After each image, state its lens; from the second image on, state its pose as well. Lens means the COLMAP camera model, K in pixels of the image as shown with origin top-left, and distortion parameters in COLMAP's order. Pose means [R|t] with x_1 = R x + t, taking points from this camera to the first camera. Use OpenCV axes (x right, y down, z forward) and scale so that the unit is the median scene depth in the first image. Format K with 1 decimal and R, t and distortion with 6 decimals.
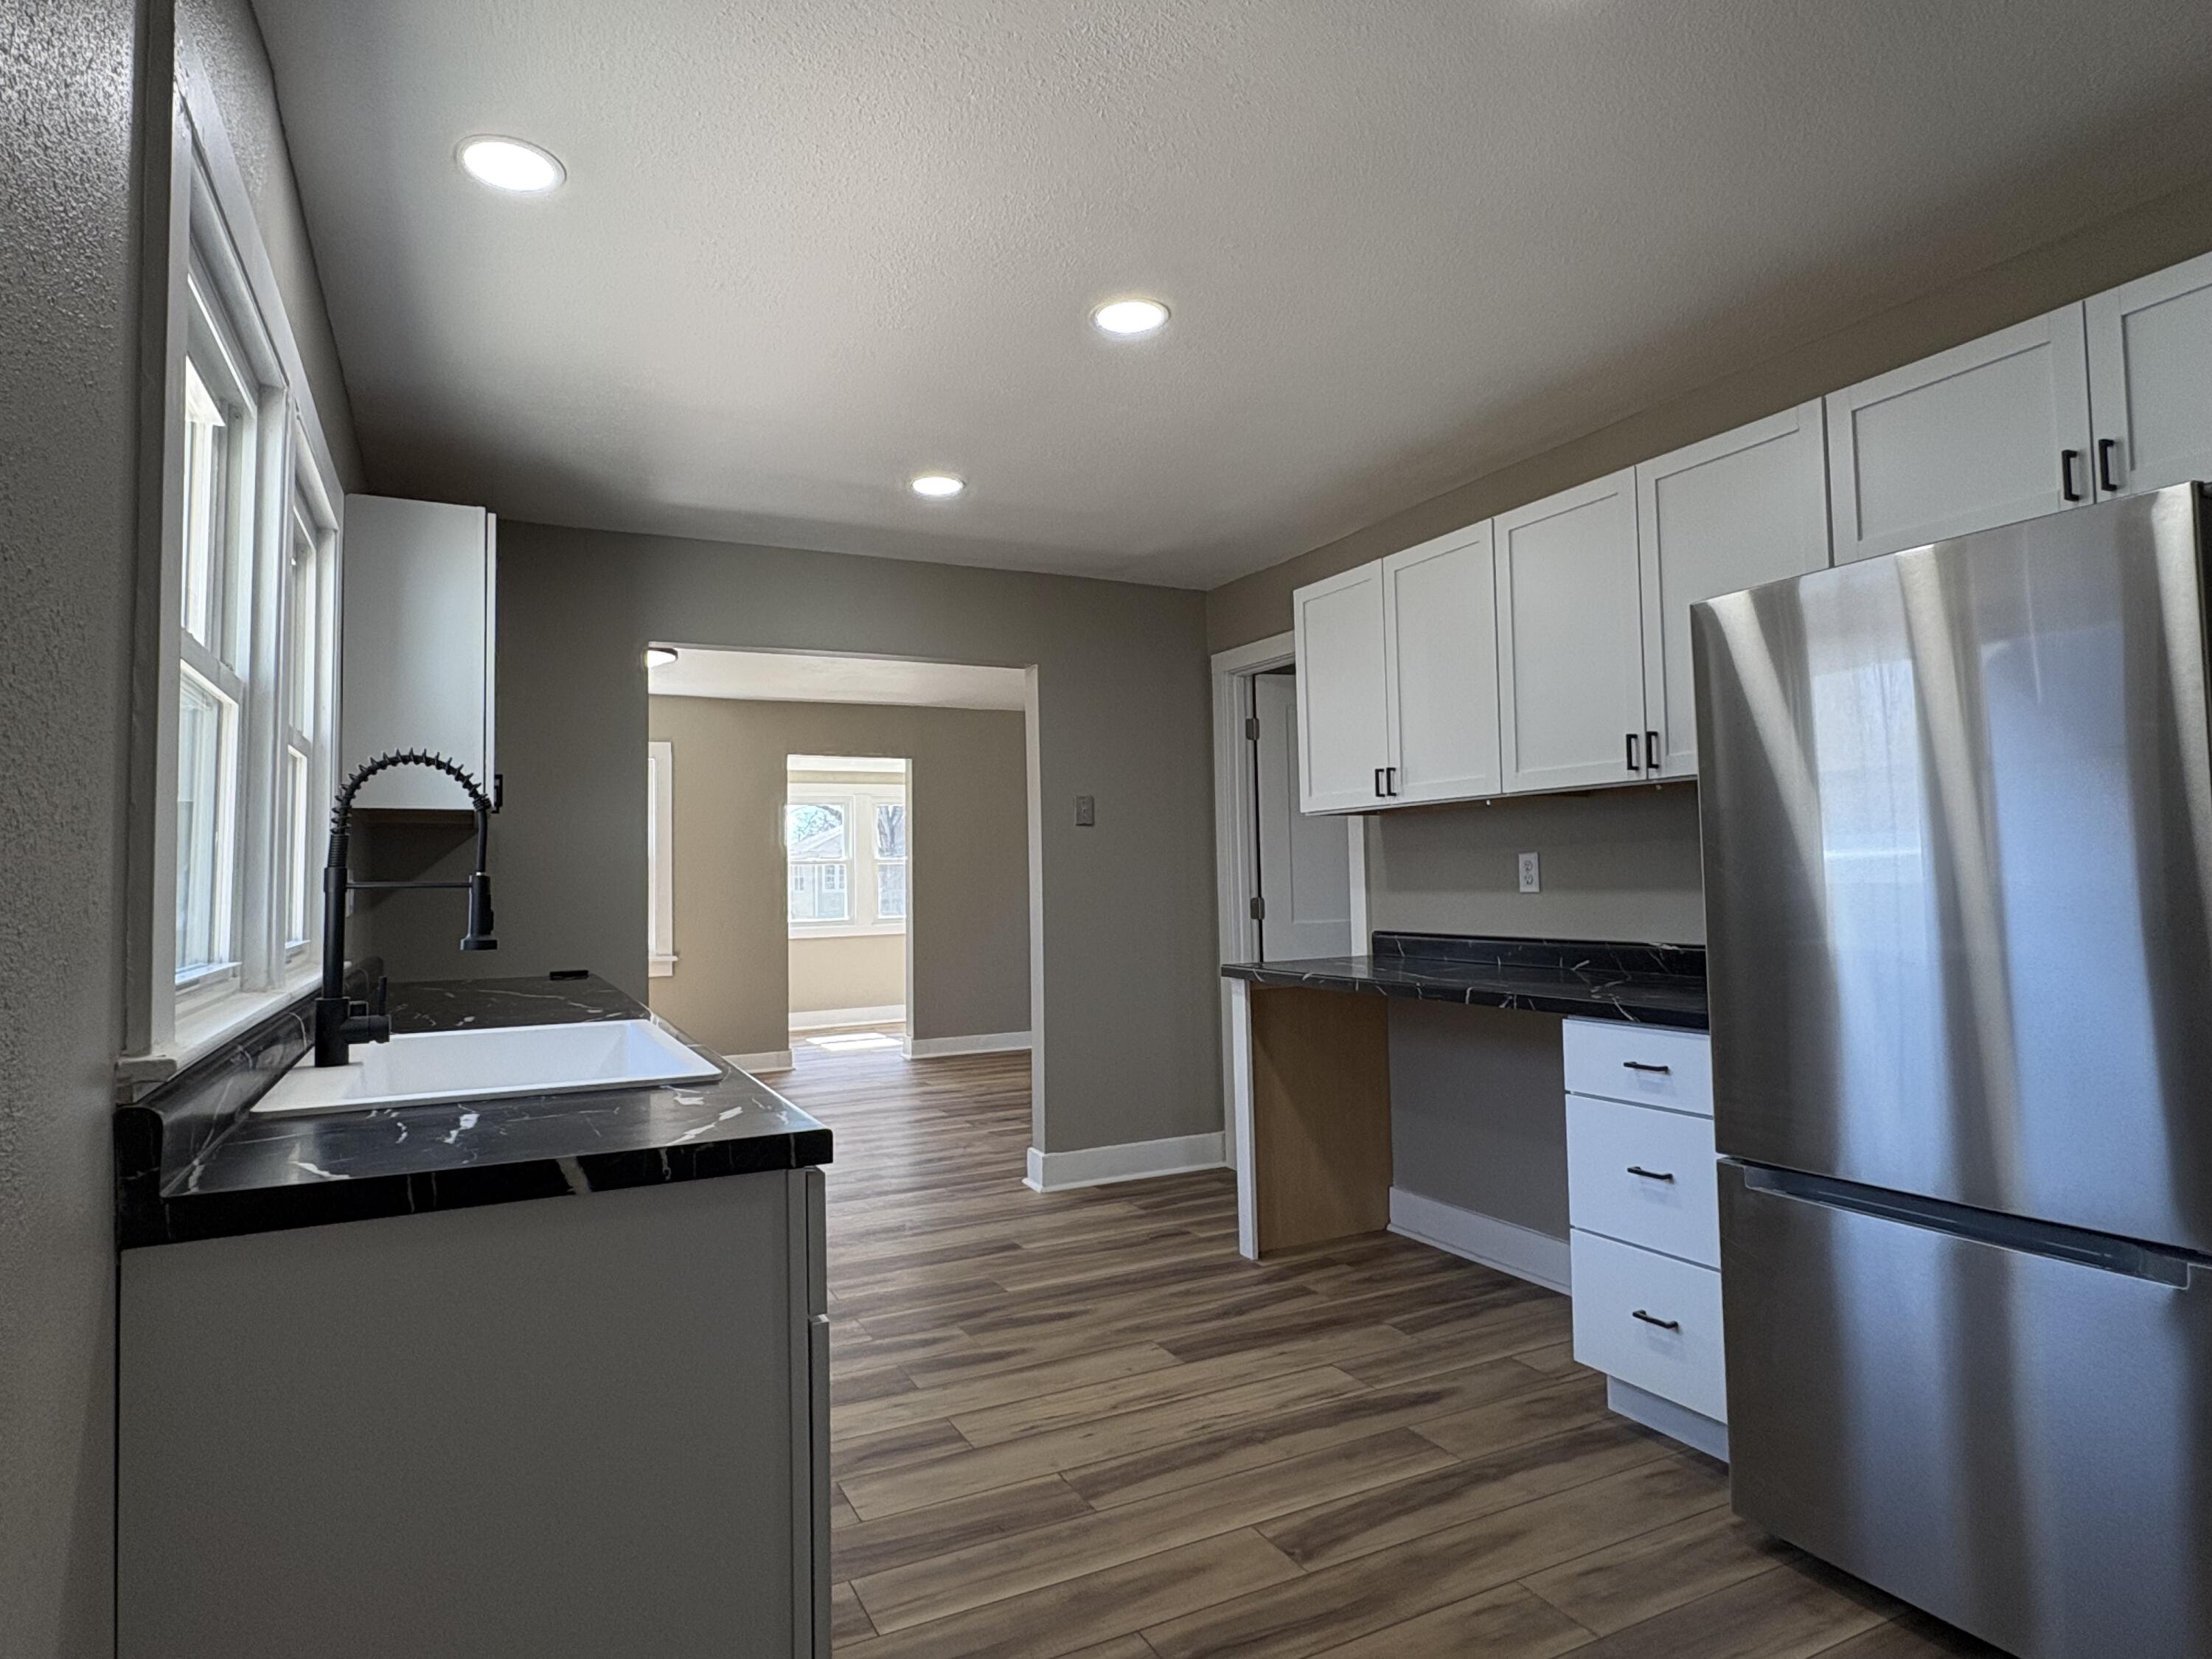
lens RADIAL K [[1245.8, 0, 1092.7], [0, 1245.8, 808.5], [0, 0, 1]] dist [-0.007520, -0.001993]
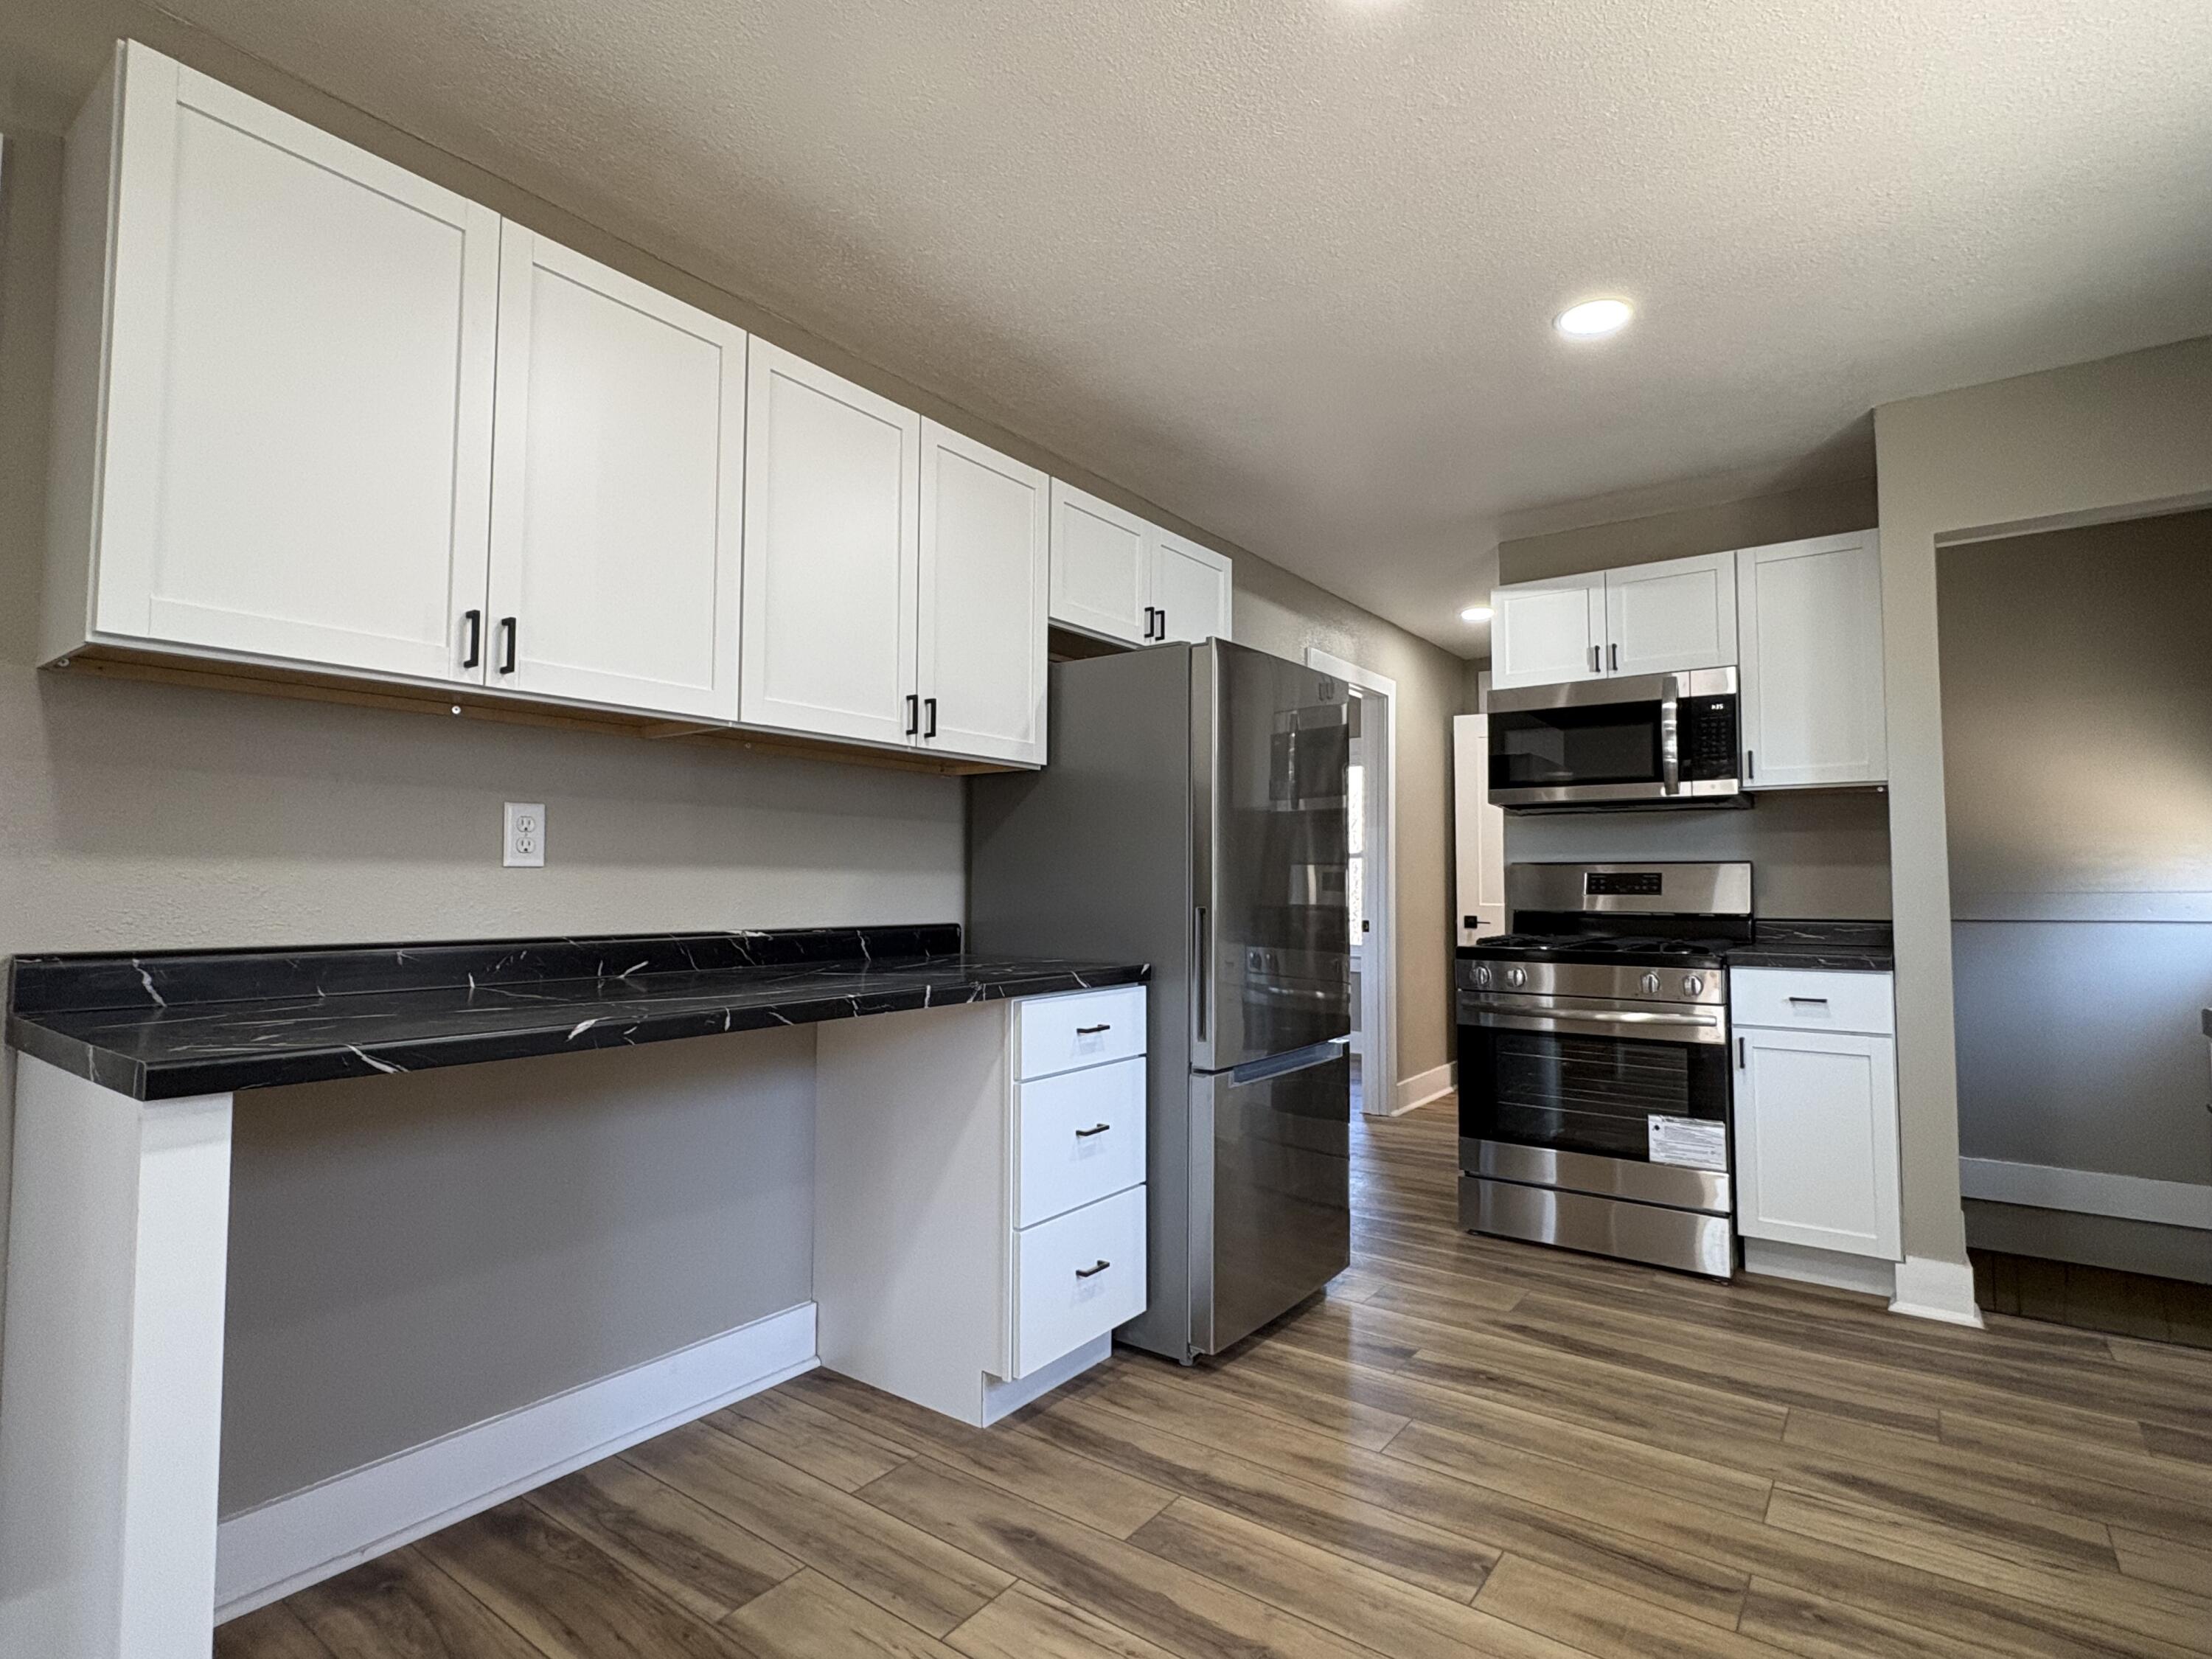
lens RADIAL K [[1108.3, 0, 1099.1], [0, 1108.3, 828.5], [0, 0, 1]] dist [0.002503, -0.000514]
pose [[-0.452678, 0.066495, 0.889191, -0.347051], [-0.044310, 0.994306, -0.096914, 0.110103], [-0.890572, -0.083271, -0.447155, 1.217774]]
